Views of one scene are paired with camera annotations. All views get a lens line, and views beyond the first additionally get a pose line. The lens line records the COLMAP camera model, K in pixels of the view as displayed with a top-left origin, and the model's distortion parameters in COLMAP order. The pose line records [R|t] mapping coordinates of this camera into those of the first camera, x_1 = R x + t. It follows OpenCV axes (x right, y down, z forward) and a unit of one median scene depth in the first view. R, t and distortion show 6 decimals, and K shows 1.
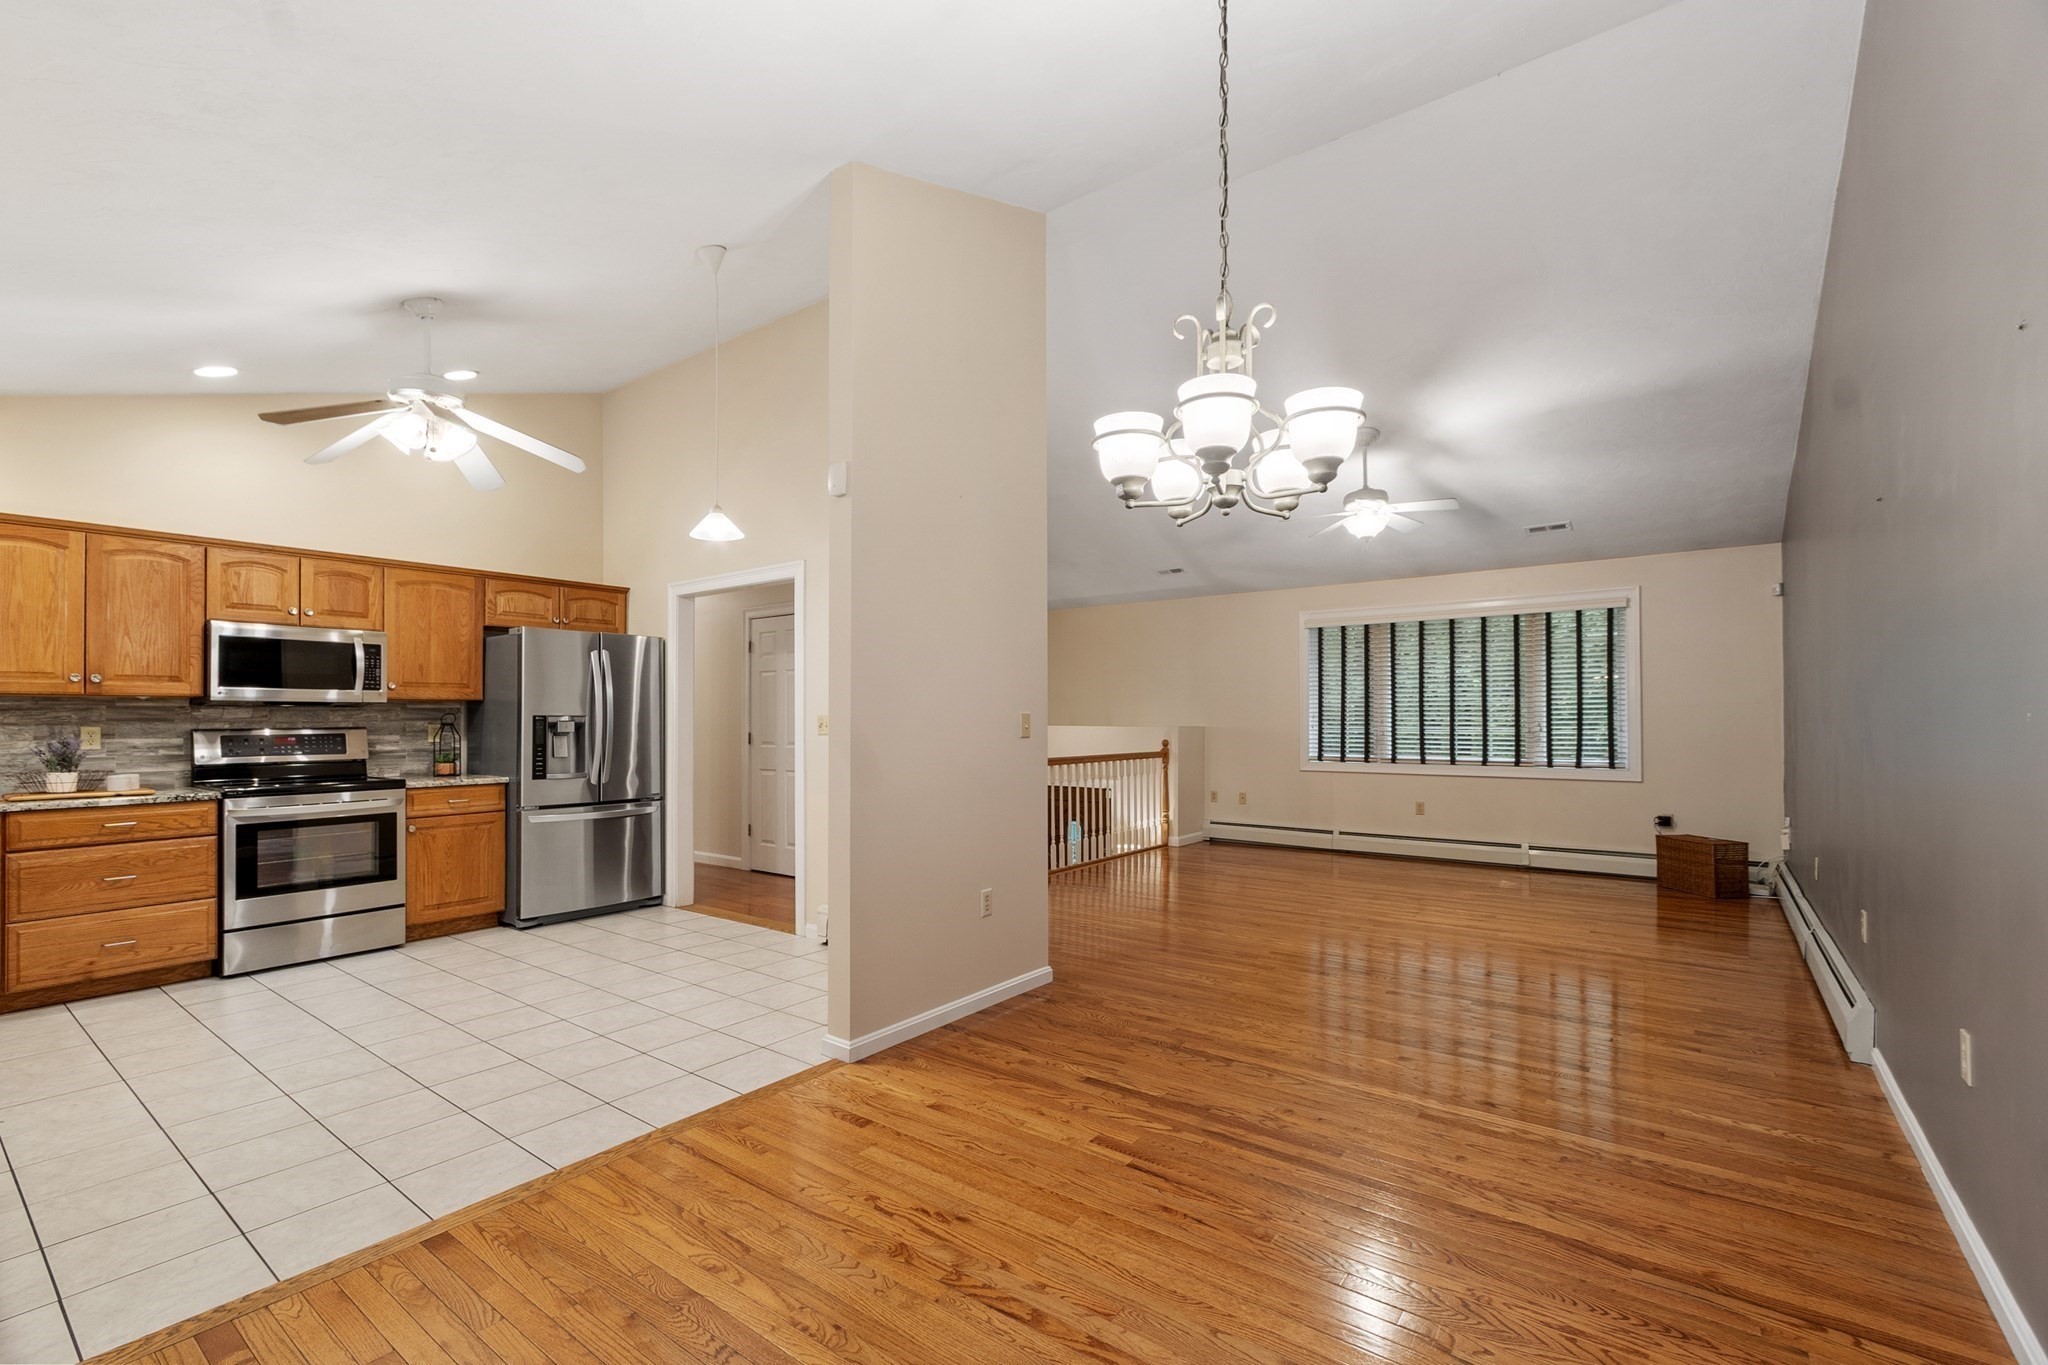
lens RADIAL K [[908.3, 0, 988.4], [0, 908.3, 715.9], [0, 0, 1]] dist [0.005006, -0.000511]
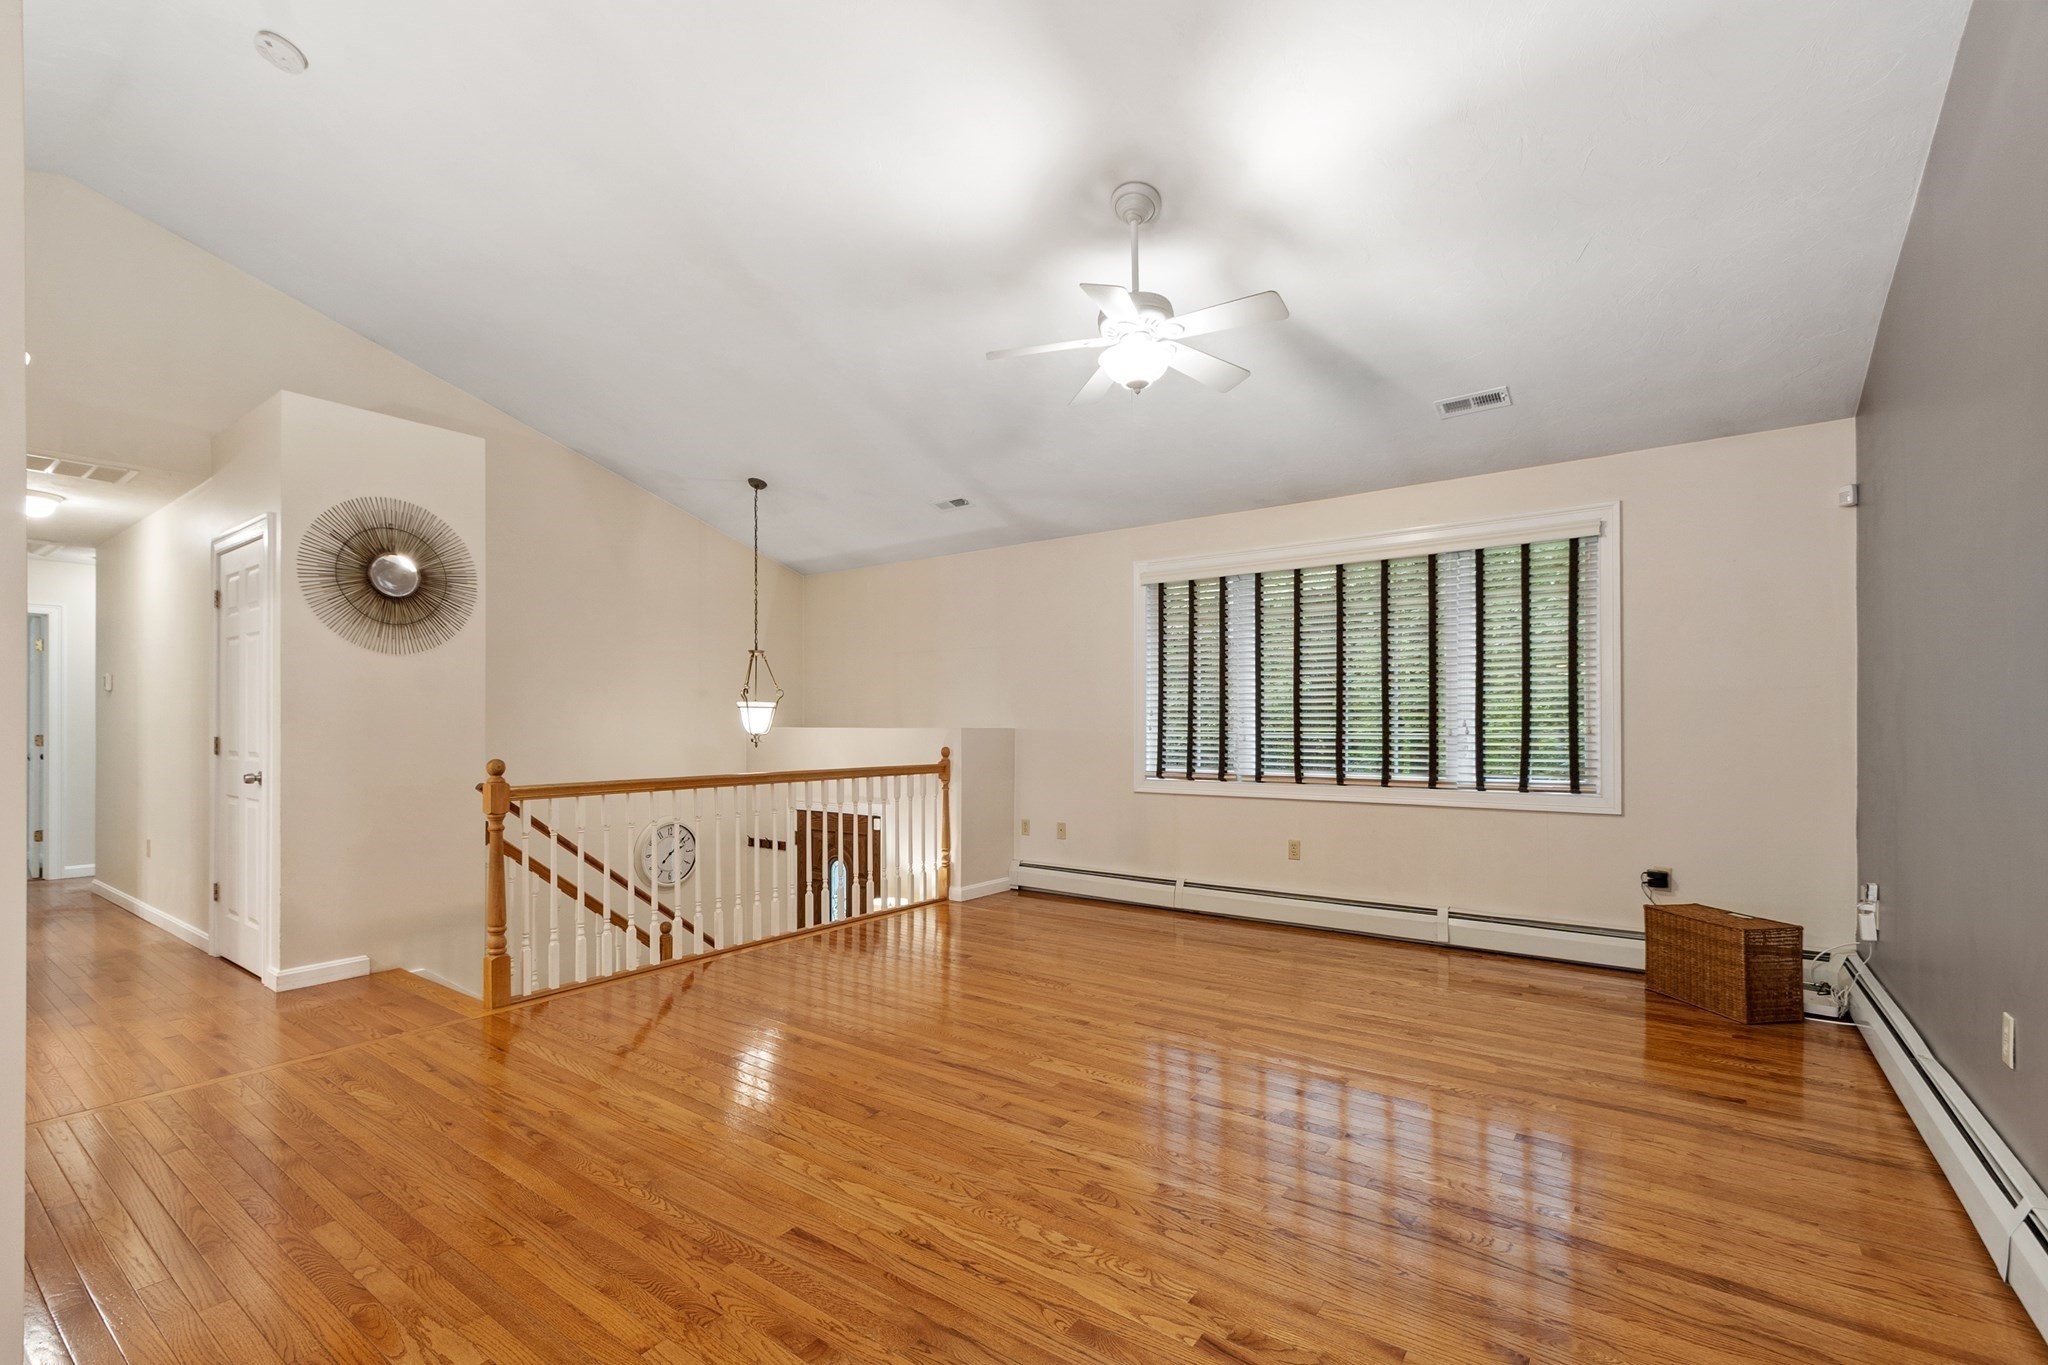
lens RADIAL K [[908.3, 0, 994.4], [0, 908.3, 727.0], [0, 0, 1]] dist [0.005006, -0.000511]
pose [[0.999826, 0.001034, 0.018605, 0.234621], [-0.001134, 0.999985, 0.005364, 0.007849], [-0.018599, -0.005384, 0.999813, 0.327078]]
